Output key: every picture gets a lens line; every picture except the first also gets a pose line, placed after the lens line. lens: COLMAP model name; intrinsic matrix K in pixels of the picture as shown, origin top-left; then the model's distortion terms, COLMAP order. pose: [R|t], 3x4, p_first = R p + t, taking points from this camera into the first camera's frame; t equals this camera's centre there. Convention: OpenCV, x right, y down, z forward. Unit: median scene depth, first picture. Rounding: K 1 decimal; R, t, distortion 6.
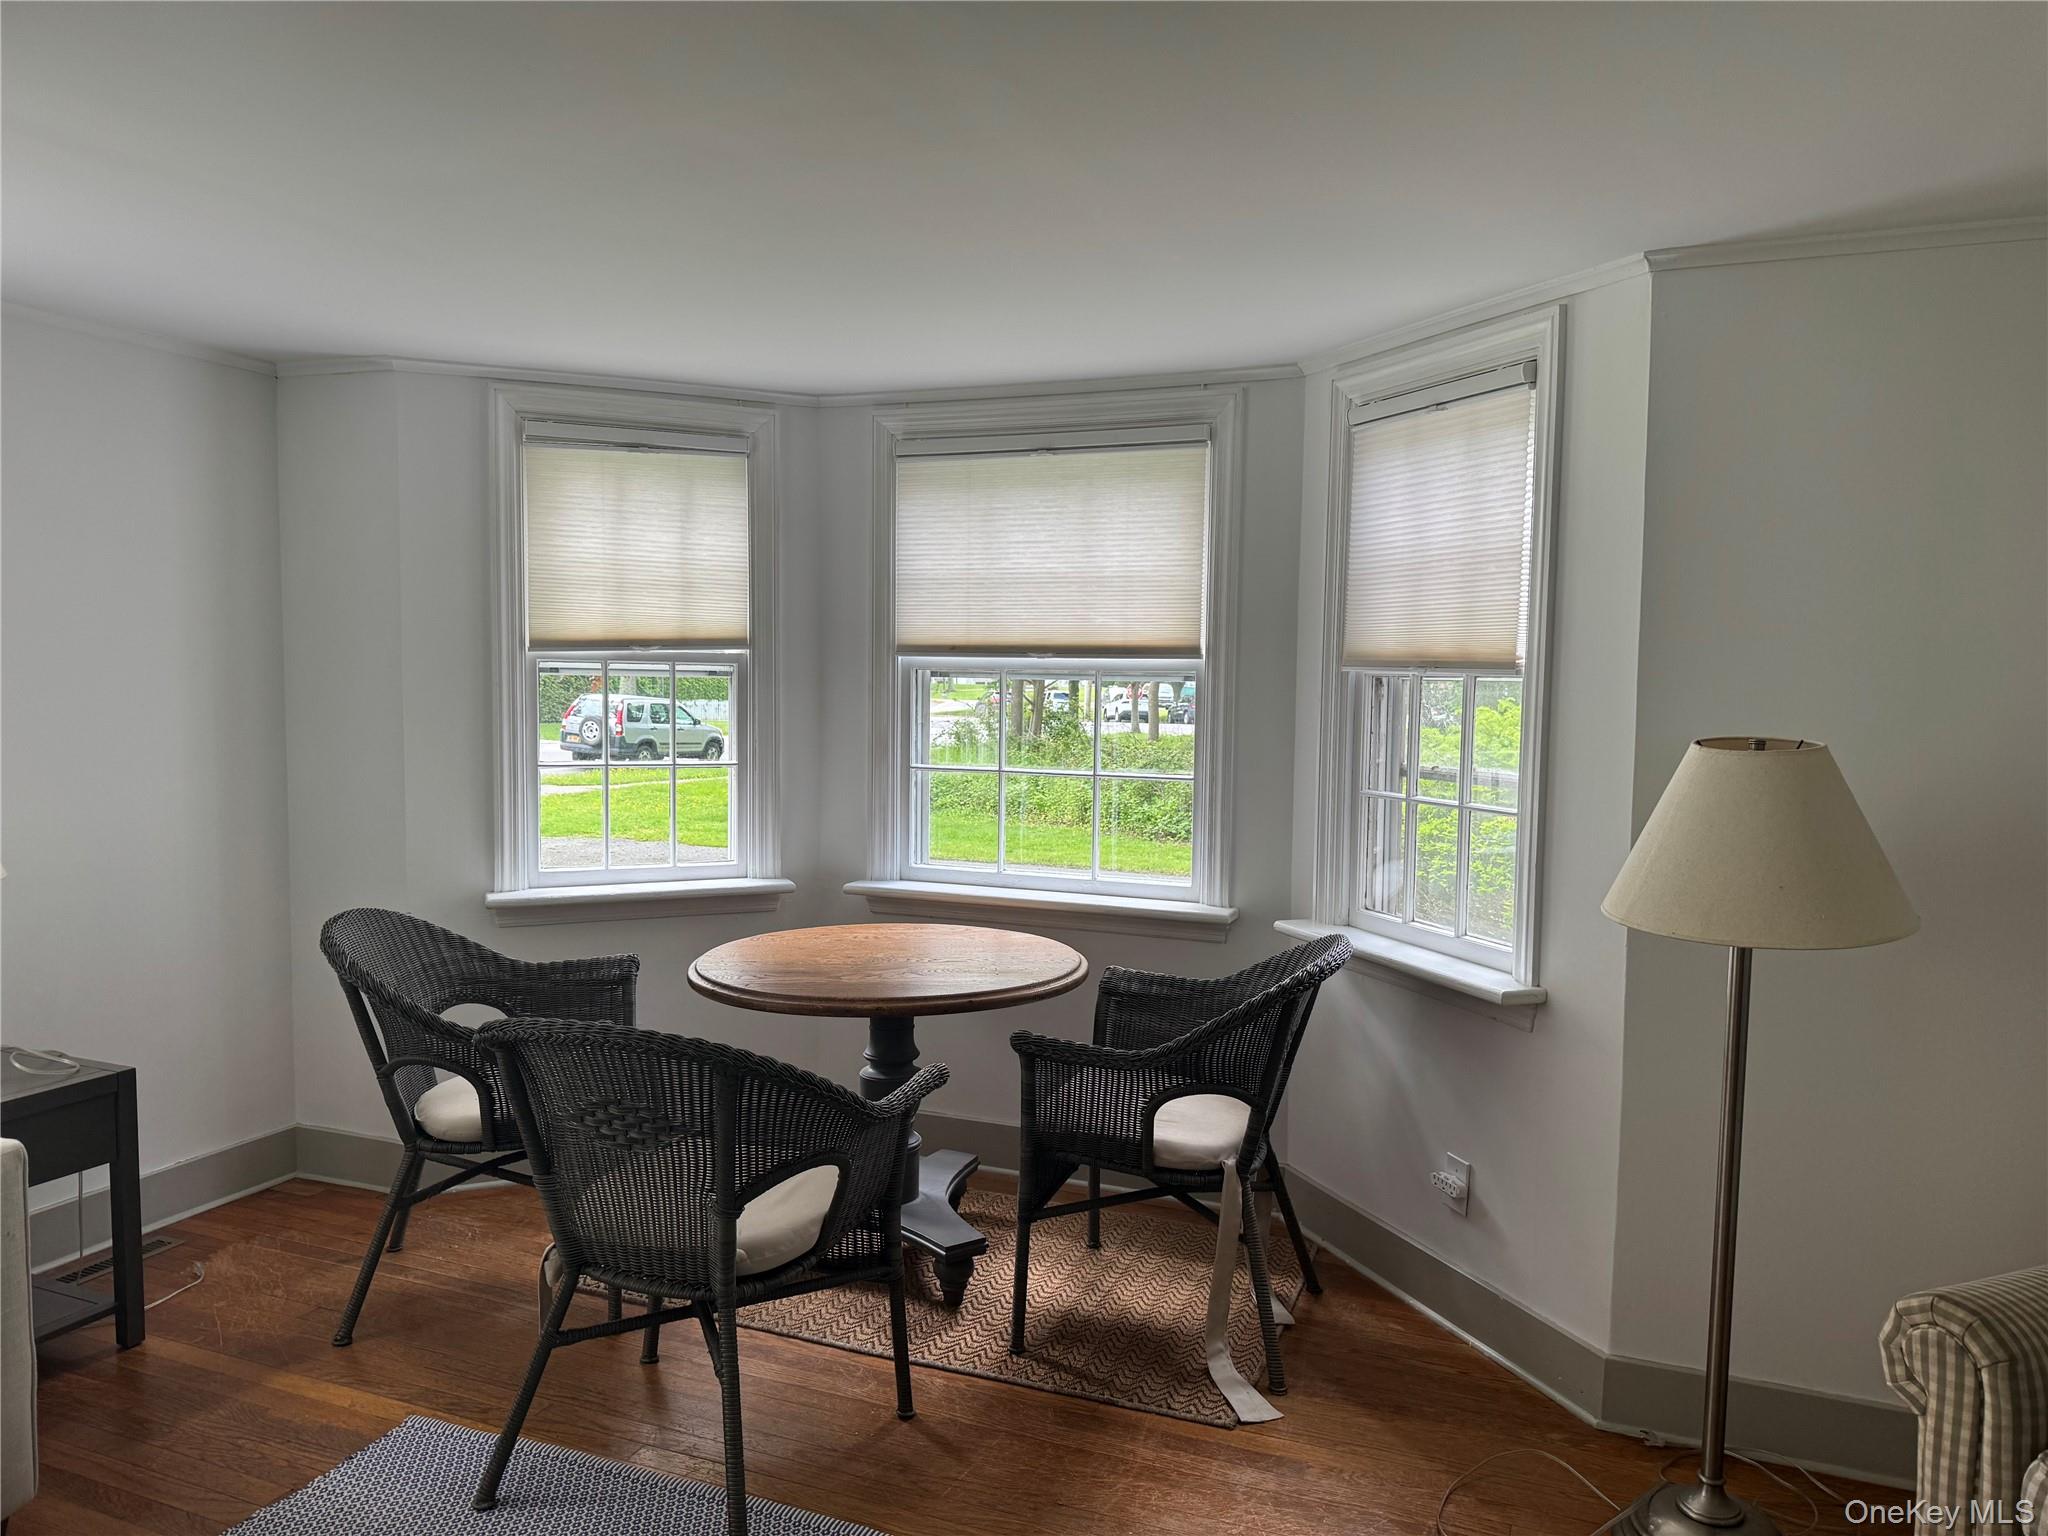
lens RADIAL K [[1402.0, 0, 1024.0], [0, 1402.0, 768.0], [0, 0, 1]] dist [0.074478, -0.092243]
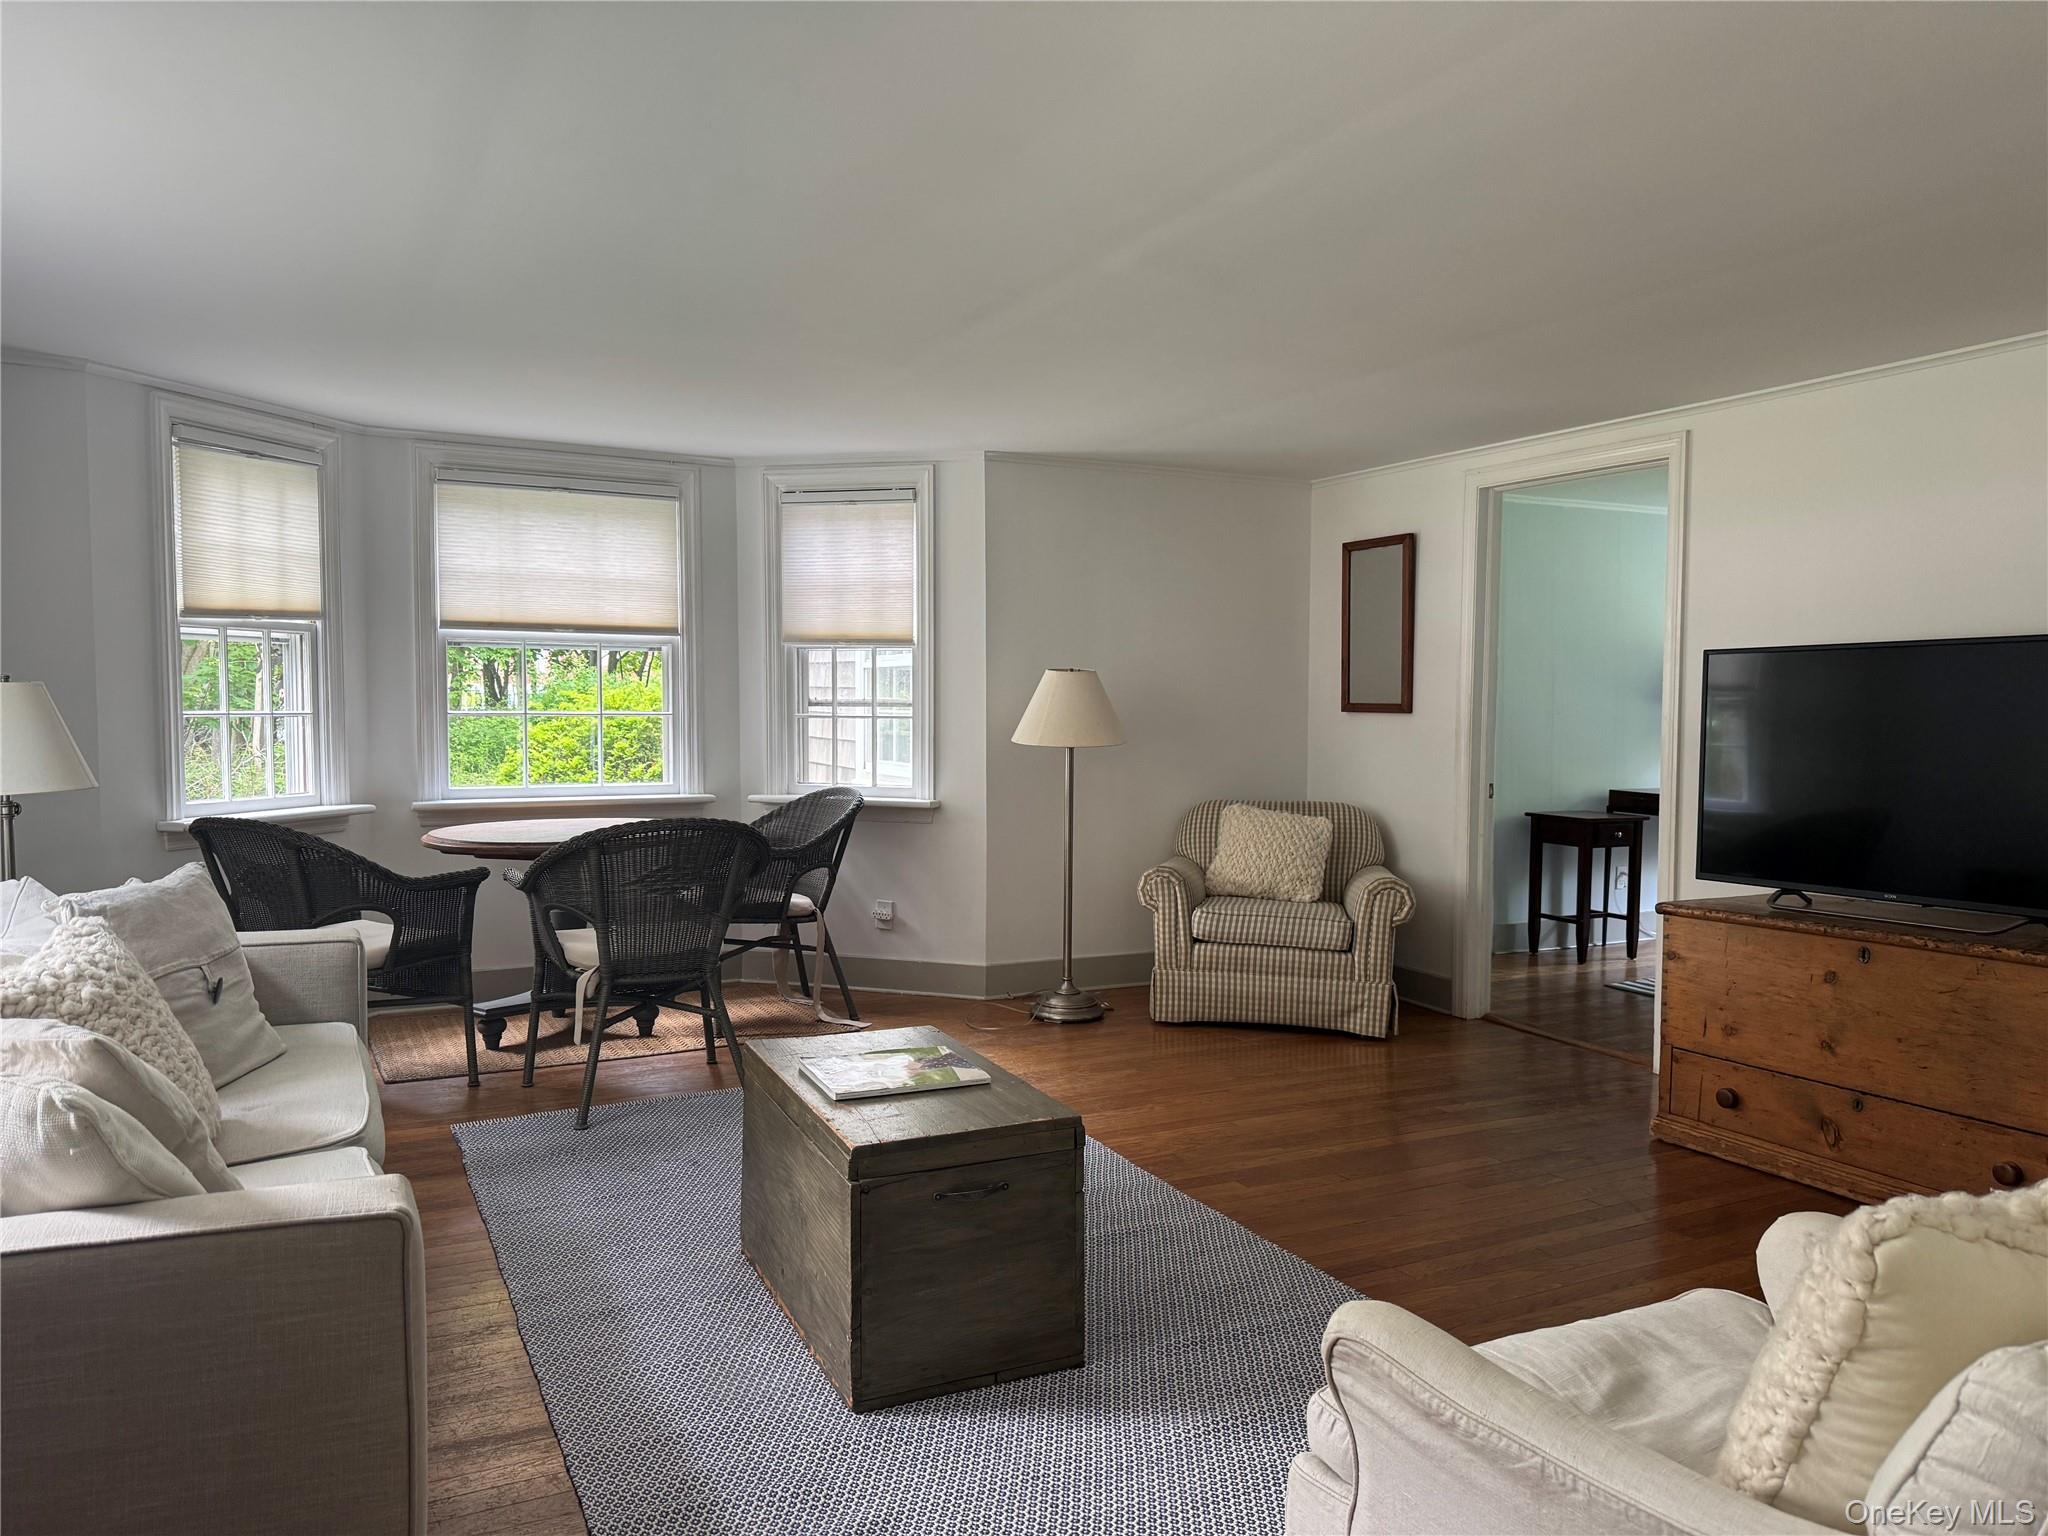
lens RADIAL K [[1439.4, 0, 1024.0], [0, 1439.4, 768.0], [0, 0, 1]] dist [-0.038400, -0.008158]
pose [[0.640204, -0.046596, 0.766791, -0.829848], [0.045898, 0.998696, 0.022367, 0.049635], [-0.766833, 0.020875, 0.641507, -0.305679]]
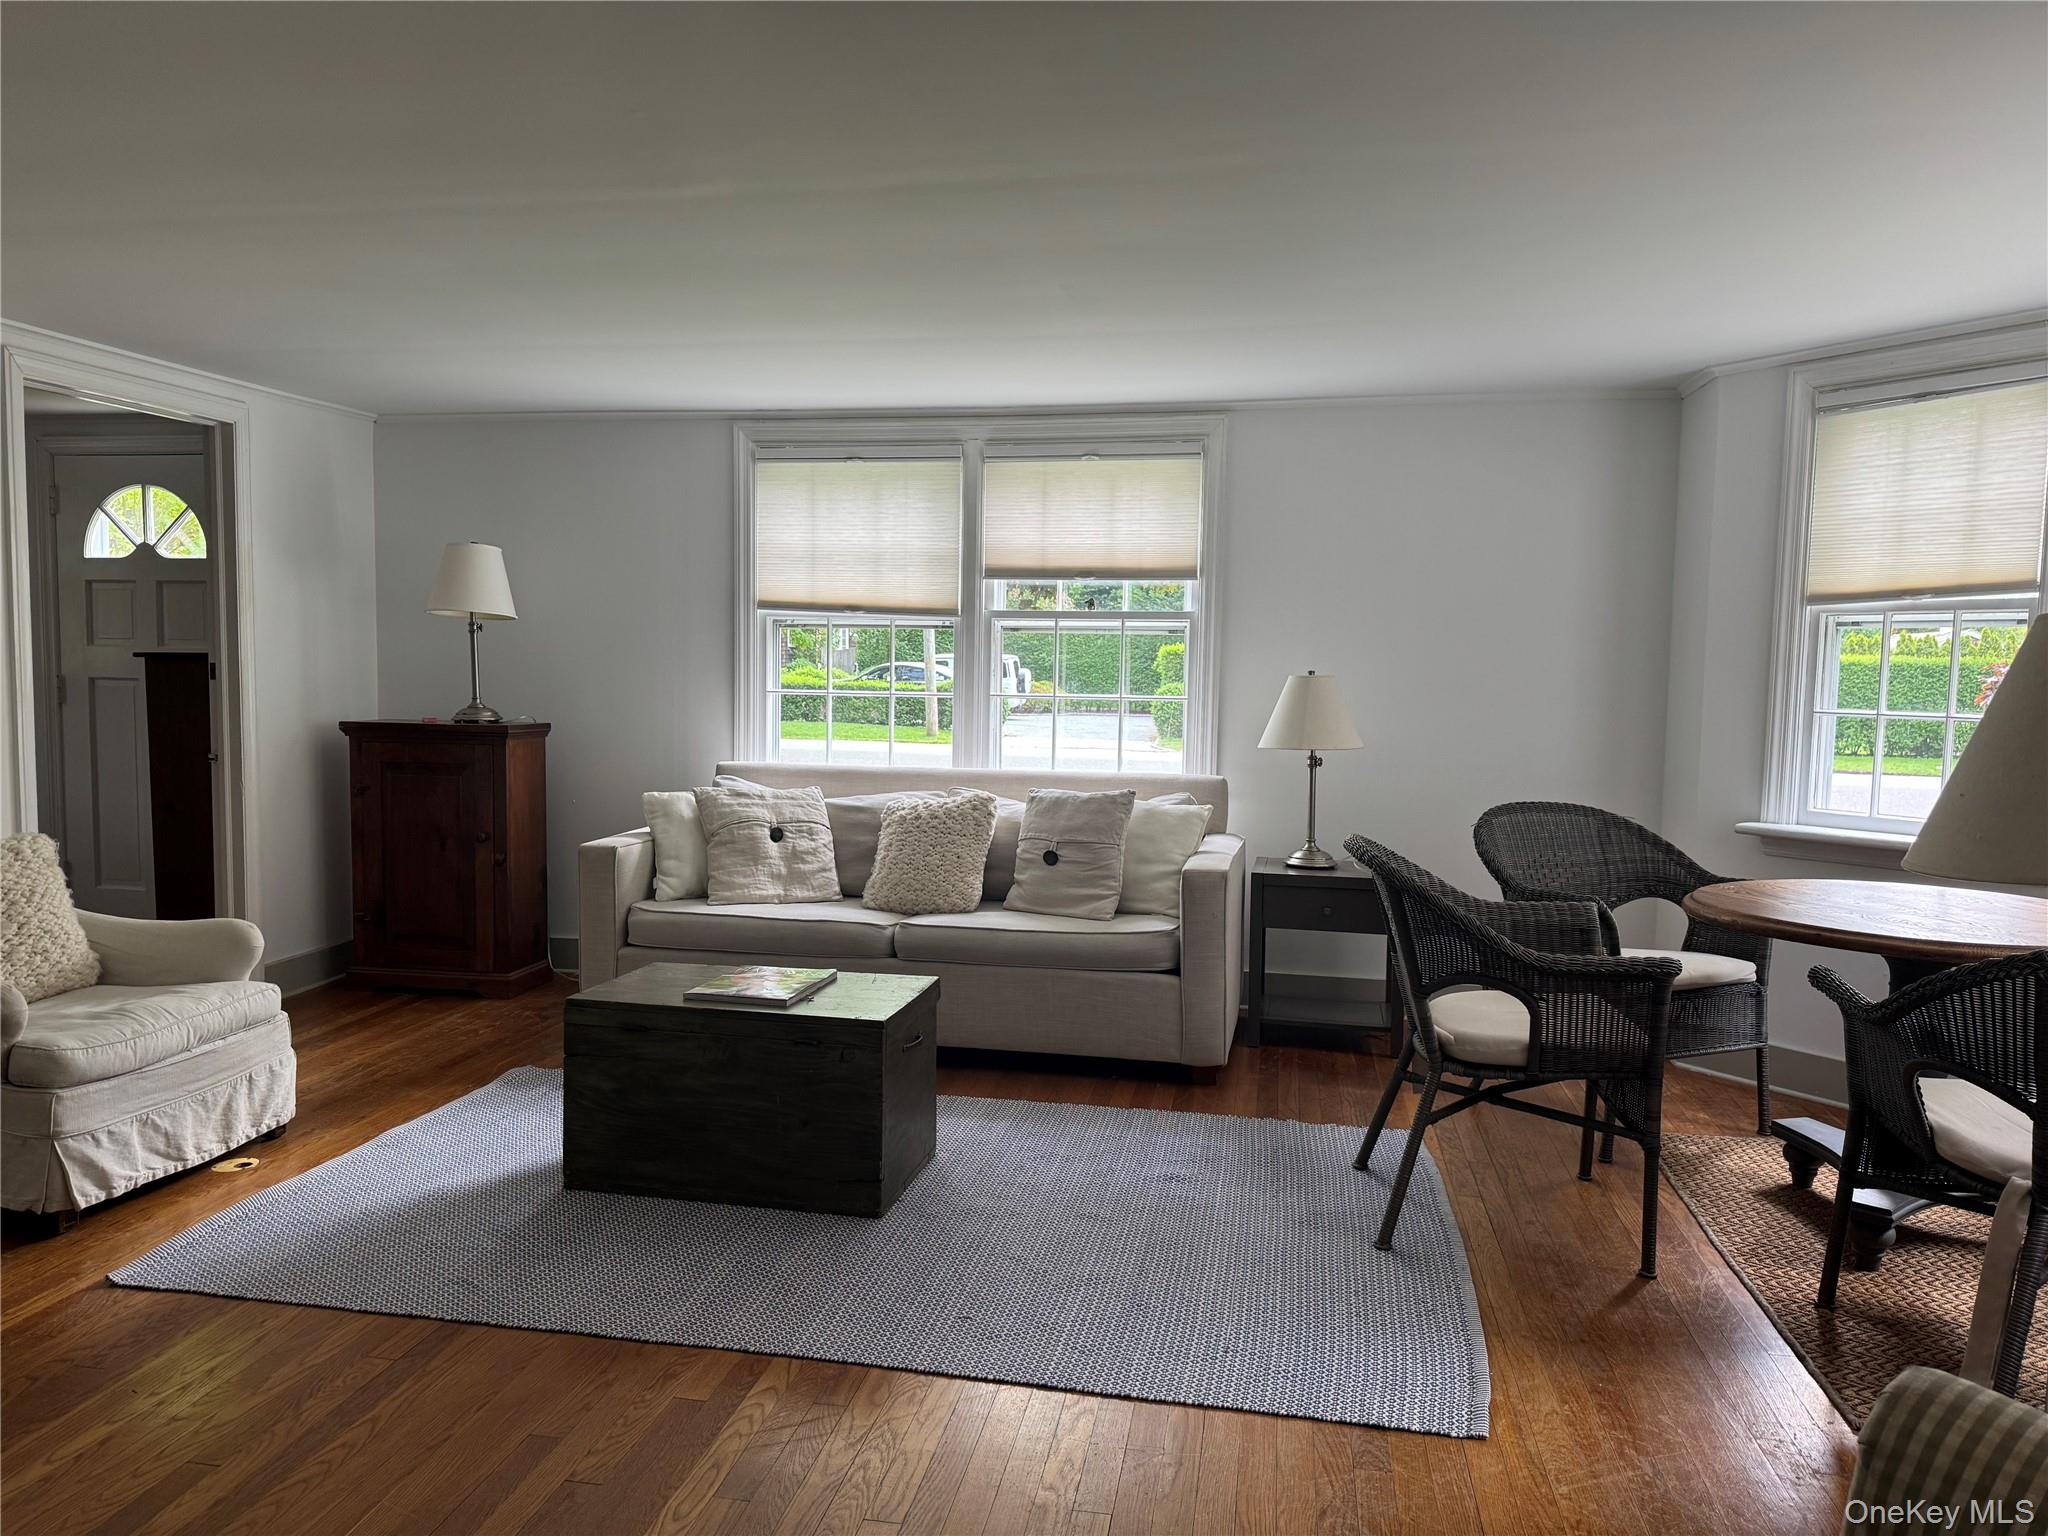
lens RADIAL K [[1439.4, 0, 1024.0], [0, 1439.4, 768.0], [0, 0, 1]] dist [-0.038400, -0.008158]
pose [[0.202344, 0.056966, -0.977656, 0.609100], [-0.063745, 0.996956, 0.044897, 0.032073], [0.977238, 0.053236, 0.205359, 0.192469]]
